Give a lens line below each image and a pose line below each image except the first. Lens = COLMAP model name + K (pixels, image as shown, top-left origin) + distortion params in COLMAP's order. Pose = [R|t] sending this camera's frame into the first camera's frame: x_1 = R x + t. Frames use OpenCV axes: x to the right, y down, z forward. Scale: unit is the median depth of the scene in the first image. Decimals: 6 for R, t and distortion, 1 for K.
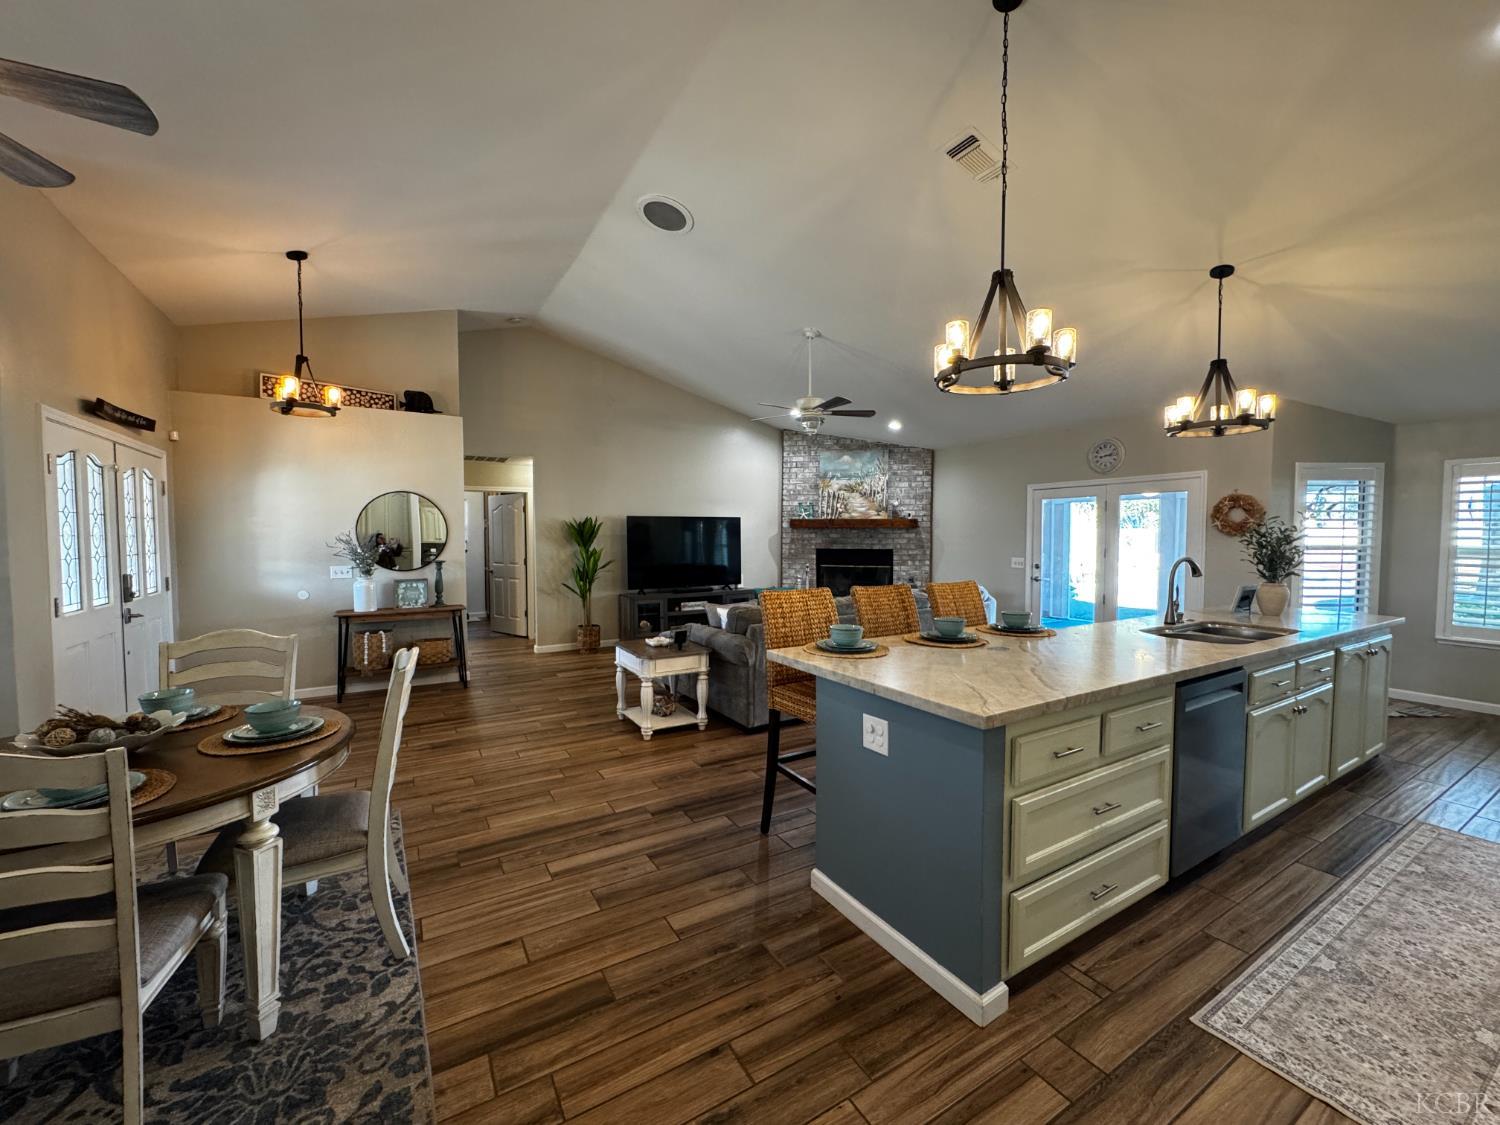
lens RADIAL K [[591.8, 0, 750.0], [0, 591.8, 562.5], [0, 0, 1]] dist [-0.000893, -0.000056]
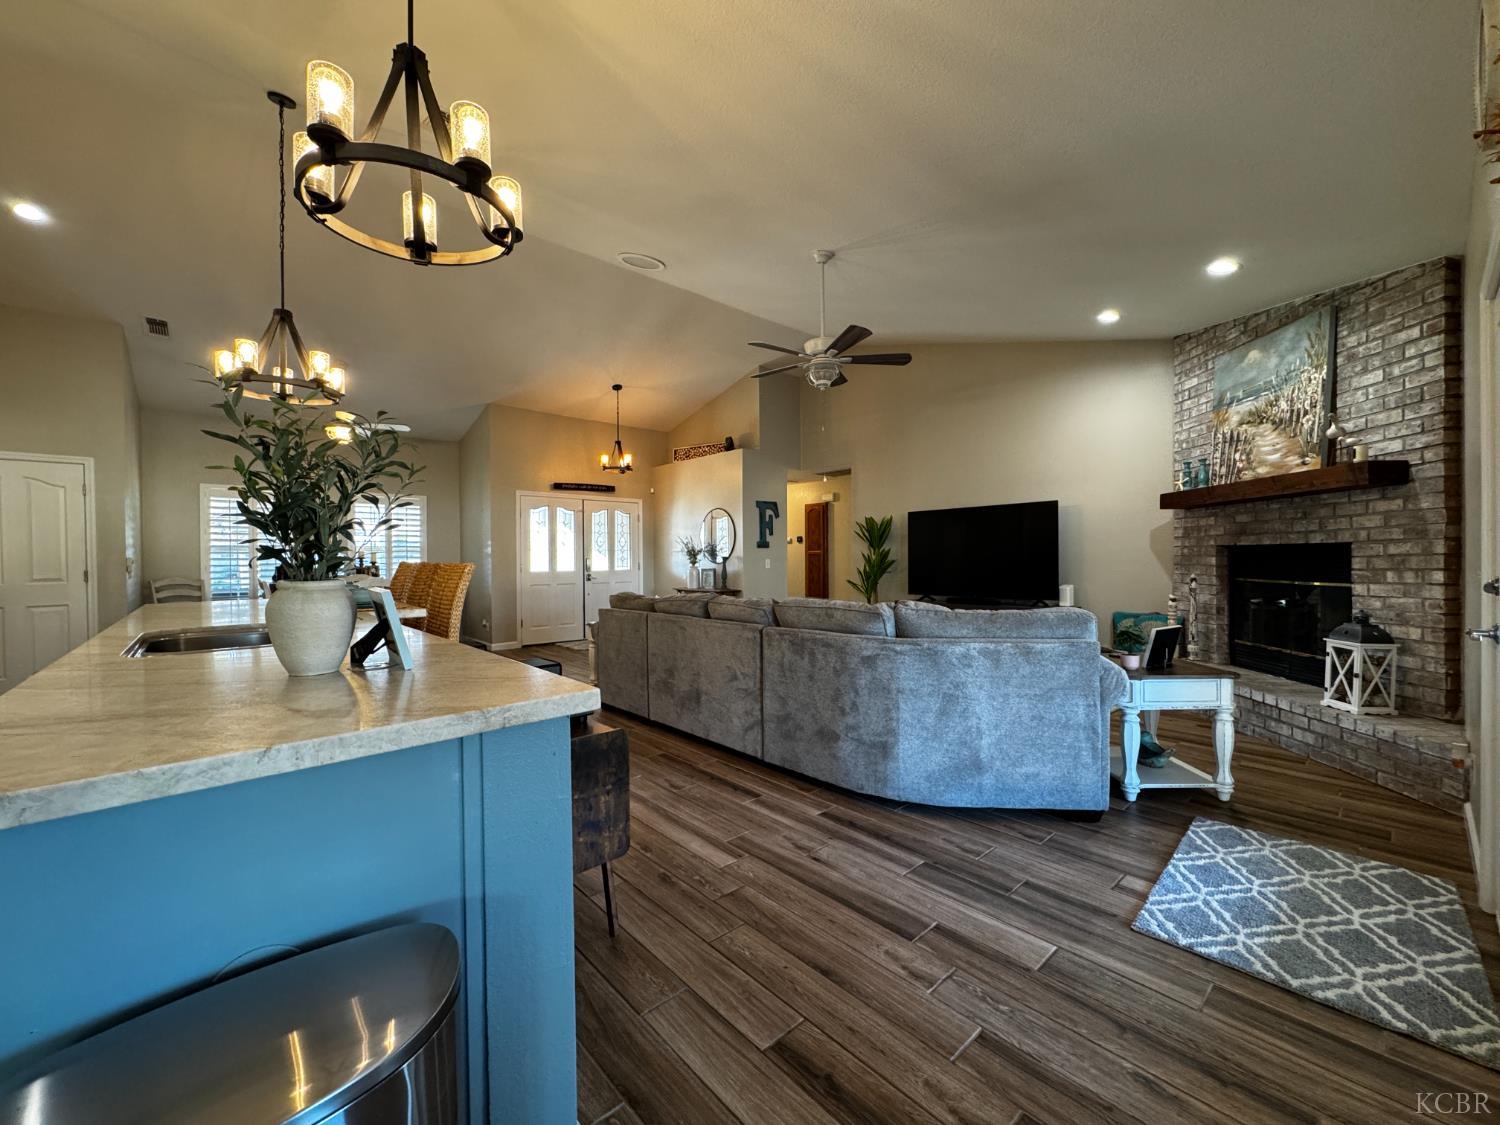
lens RADIAL K [[598.3, 0, 750.0], [0, 598.3, 562.5], [0, 0, 1]] dist [-0.002907, 0.000116]
pose [[0.185660, 0.008153, -0.982580, 0.570502], [-0.038430, 0.999261, 0.001030, 0.007008], [0.981862, 0.037569, 0.185837, 0.519862]]
